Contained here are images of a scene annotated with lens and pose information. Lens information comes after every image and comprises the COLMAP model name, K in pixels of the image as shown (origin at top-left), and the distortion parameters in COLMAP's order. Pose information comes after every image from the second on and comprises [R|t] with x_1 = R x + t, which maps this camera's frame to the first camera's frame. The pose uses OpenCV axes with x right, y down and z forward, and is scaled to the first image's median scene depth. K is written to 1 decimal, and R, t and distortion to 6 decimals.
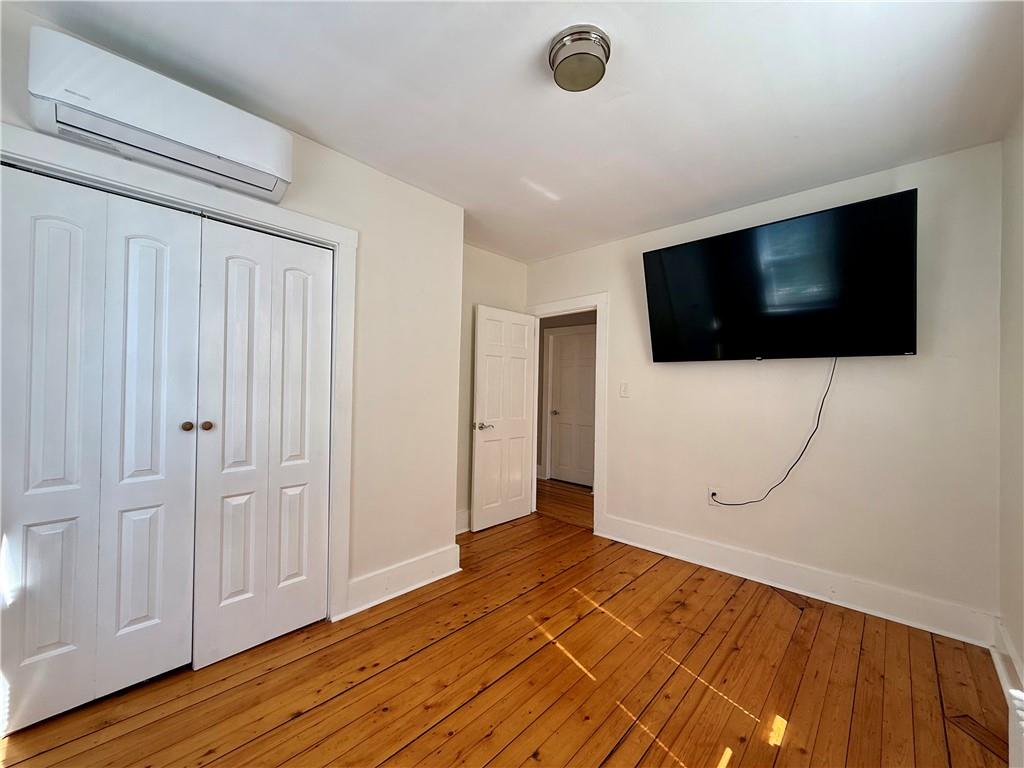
lens RADIAL K [[409.1, 0, 510.1], [0, 409.1, 382.2], [0, 0, 1]] dist [-0.002055, 0.000487]
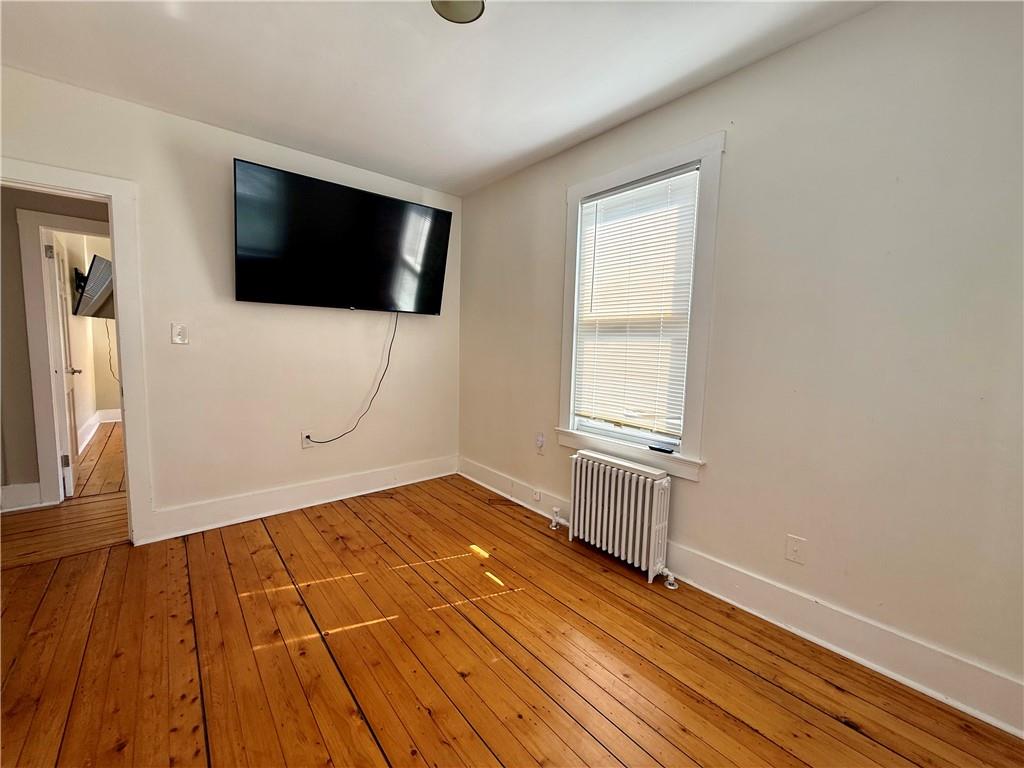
lens RADIAL K [[409.1, 0, 509.2], [0, 409.1, 382.3], [0, 0, 1]] dist [-0.002055, 0.000487]
pose [[0.117700, -0.108549, 0.987099, -0.574132], [-0.030951, 0.993124, 0.112902, 0.005213], [-0.992567, -0.043840, 0.113531, 0.493971]]
